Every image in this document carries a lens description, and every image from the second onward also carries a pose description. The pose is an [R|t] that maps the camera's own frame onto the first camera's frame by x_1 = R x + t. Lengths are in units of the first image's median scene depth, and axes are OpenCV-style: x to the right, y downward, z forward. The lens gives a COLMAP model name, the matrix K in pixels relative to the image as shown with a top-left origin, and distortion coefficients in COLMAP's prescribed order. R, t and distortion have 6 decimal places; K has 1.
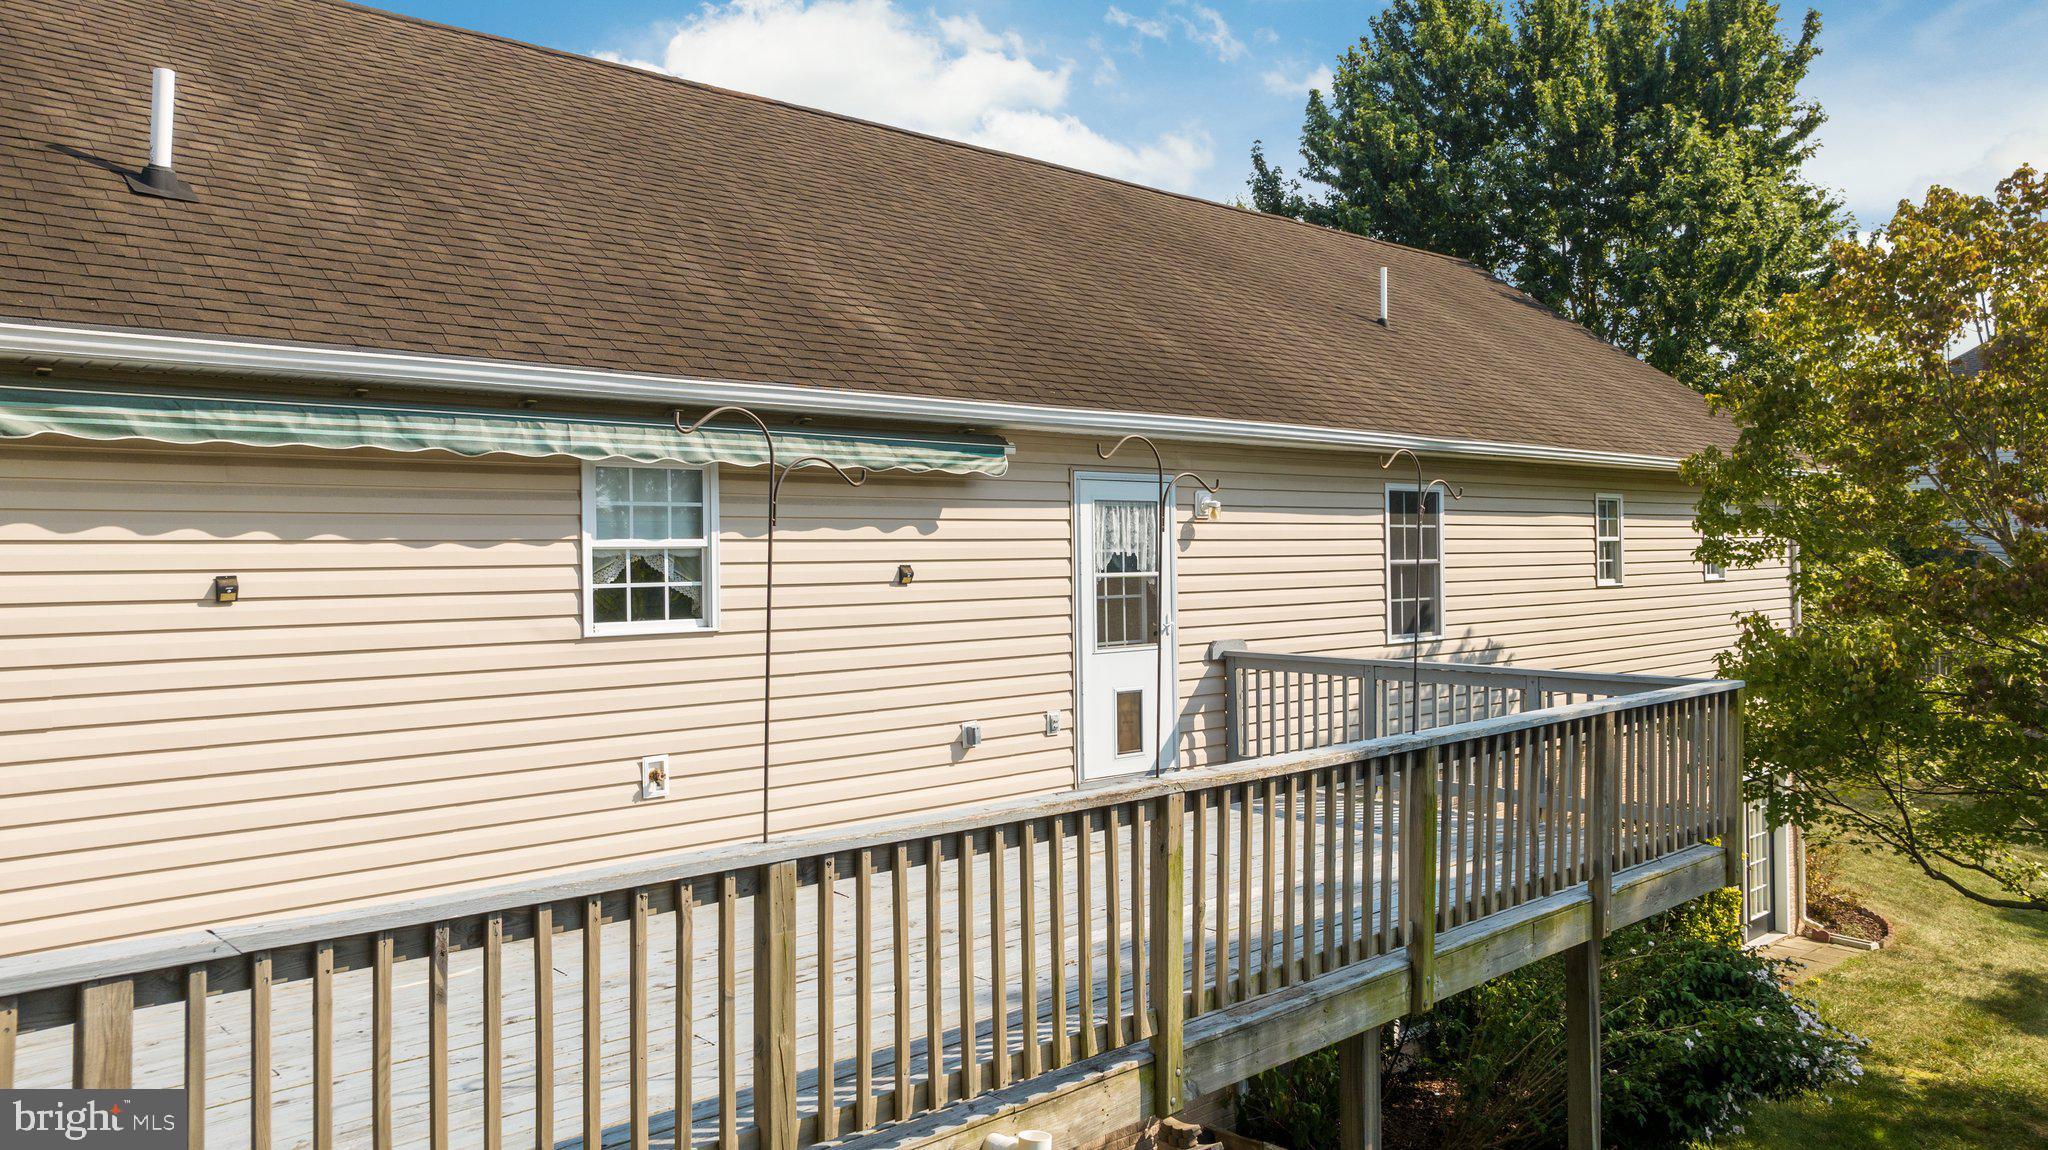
lens RADIAL K [[1454.4, 0, 1024.0], [0, 1454.4, 575.0], [0, 0, 1]] dist [-0.030229, 0.025770]
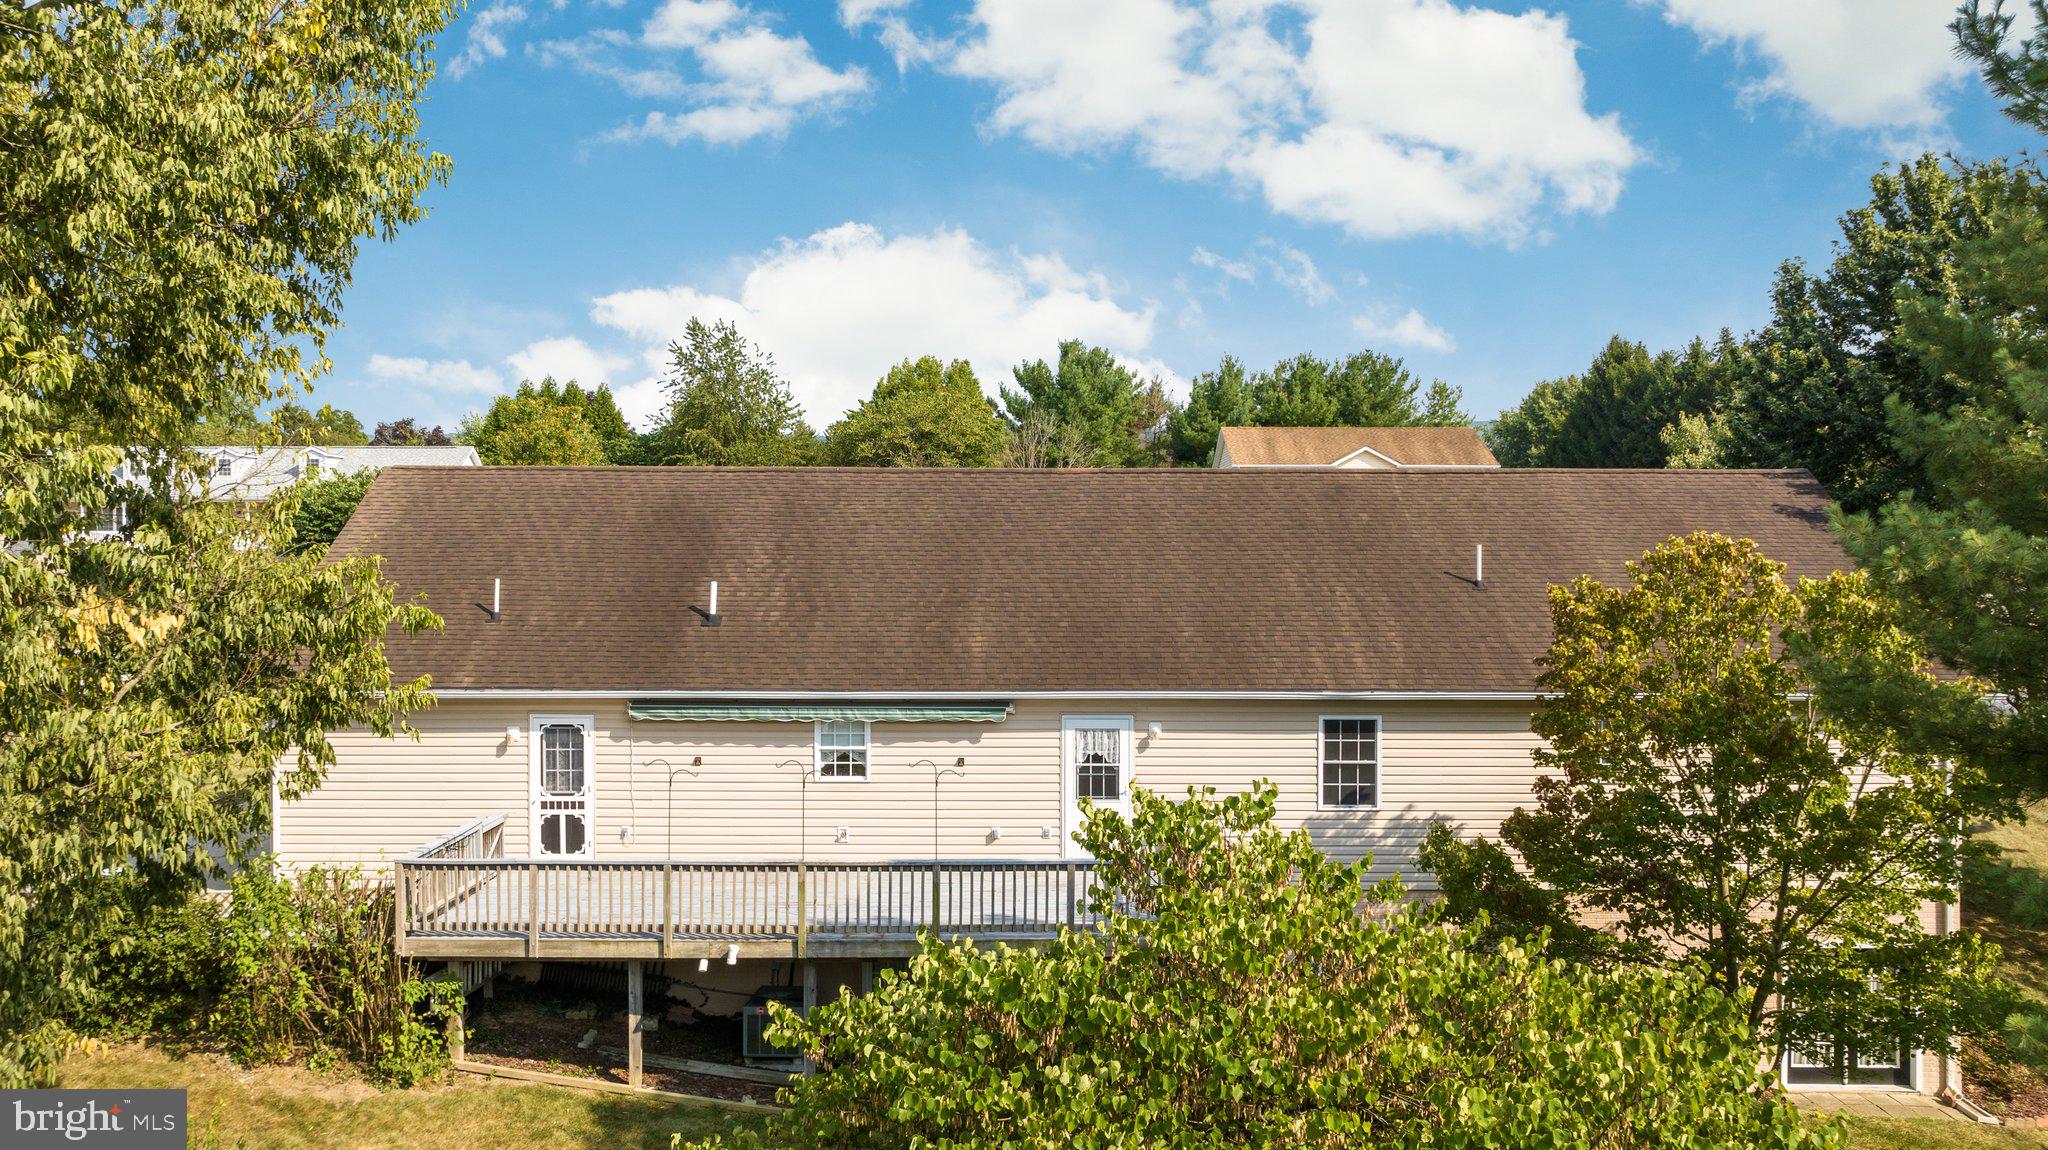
lens RADIAL K [[1454.4, 0, 1024.0], [0, 1454.4, 575.0], [0, 0, 1]] dist [-0.030229, 0.025770]
pose [[0.744226, 0.020841, -0.667603, 1.496272], [-0.021512, 0.999742, 0.007228, -0.309203], [0.667582, 0.008982, 0.744482, -0.655584]]
